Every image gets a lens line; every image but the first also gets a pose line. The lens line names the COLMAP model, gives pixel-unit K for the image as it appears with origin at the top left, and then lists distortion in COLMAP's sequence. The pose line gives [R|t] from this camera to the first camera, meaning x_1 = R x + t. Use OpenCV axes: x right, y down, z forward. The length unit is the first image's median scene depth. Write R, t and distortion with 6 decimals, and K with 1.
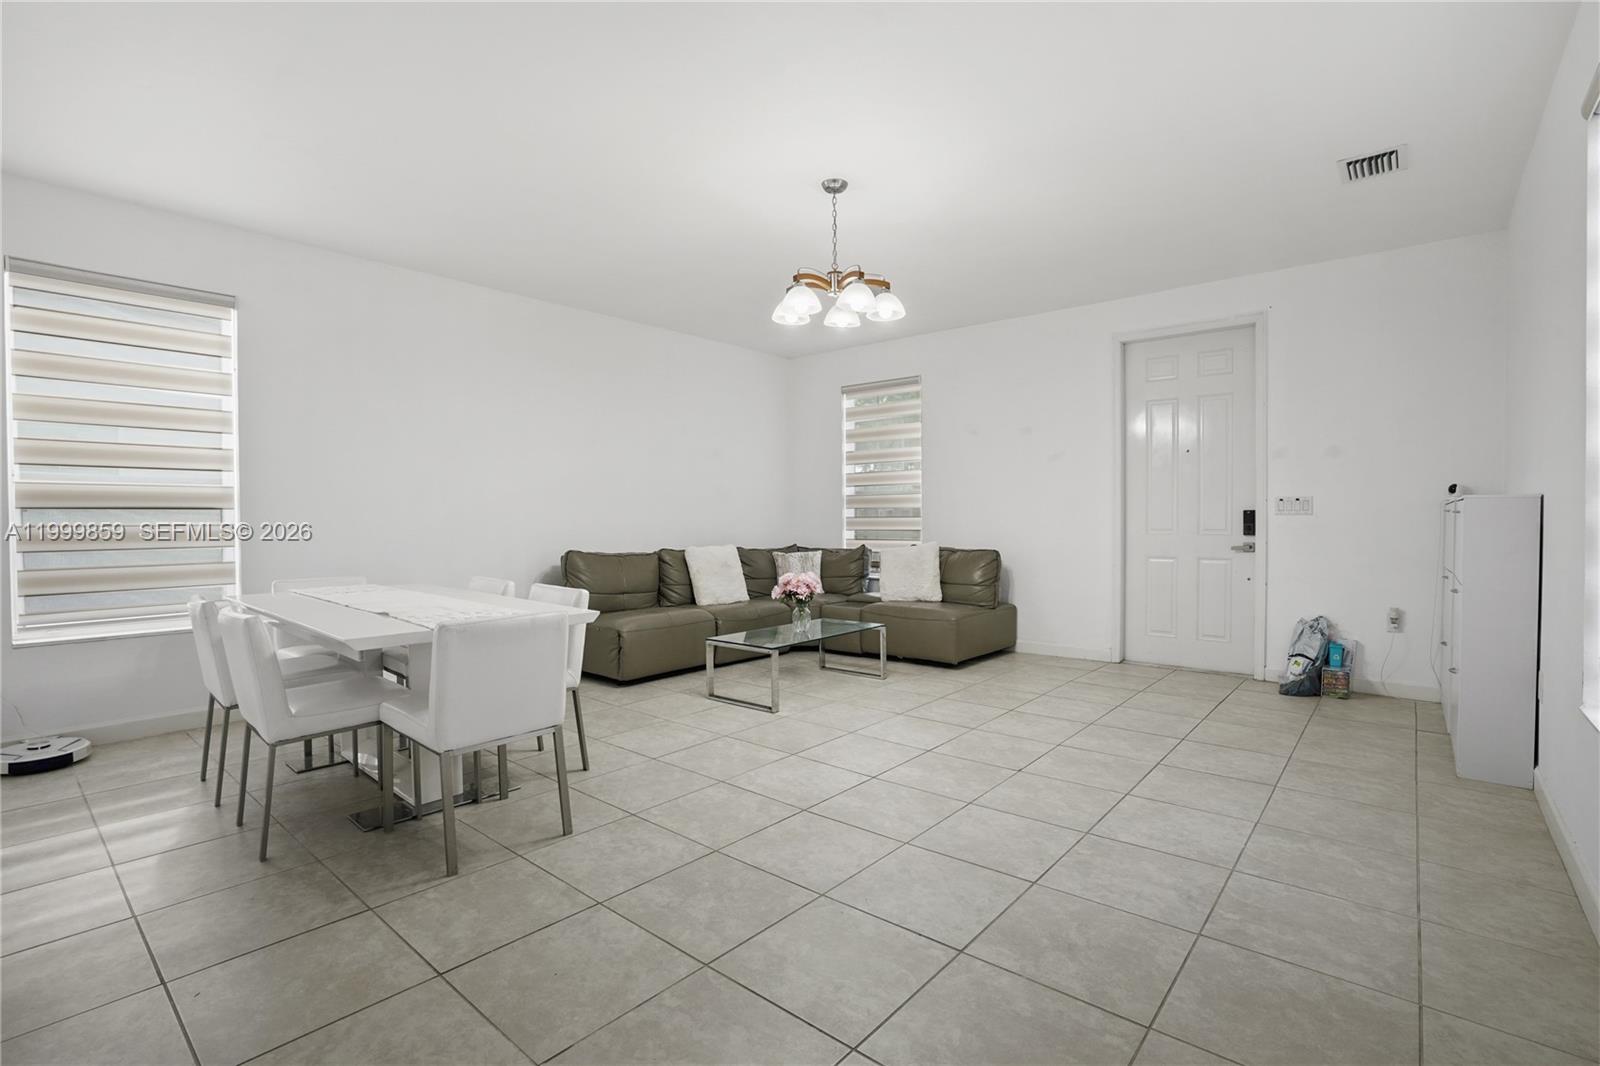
lens RADIAL K [[733.8, 0, 803.4], [0, 733.8, 530.9], [0, 0, 1]] dist [-0.043054, 0.013216]
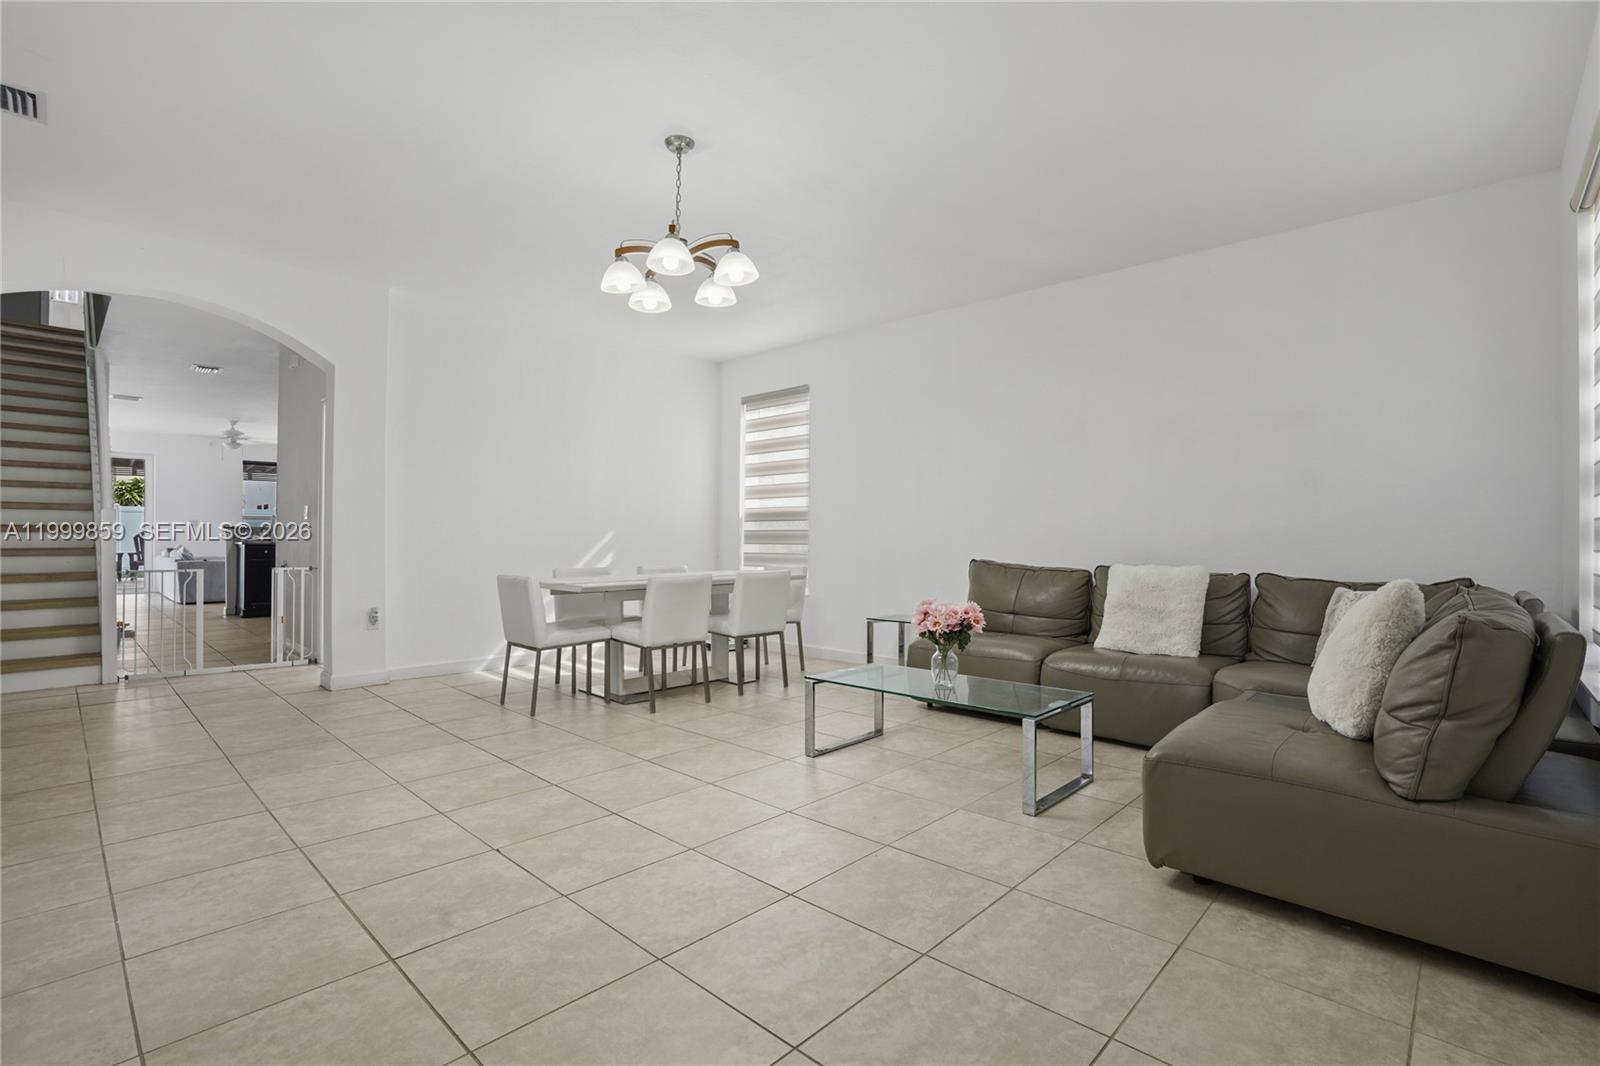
lens RADIAL K [[733.8, 0, 808.8], [0, 733.8, 532.8], [0, 0, 1]] dist [-0.043054, 0.013216]
pose [[-0.047874, -0.004575, -0.998843, 1.067520], [-0.020459, 0.999784, -0.003599, -0.000909], [0.998644, 0.020263, -0.047958, 1.405730]]
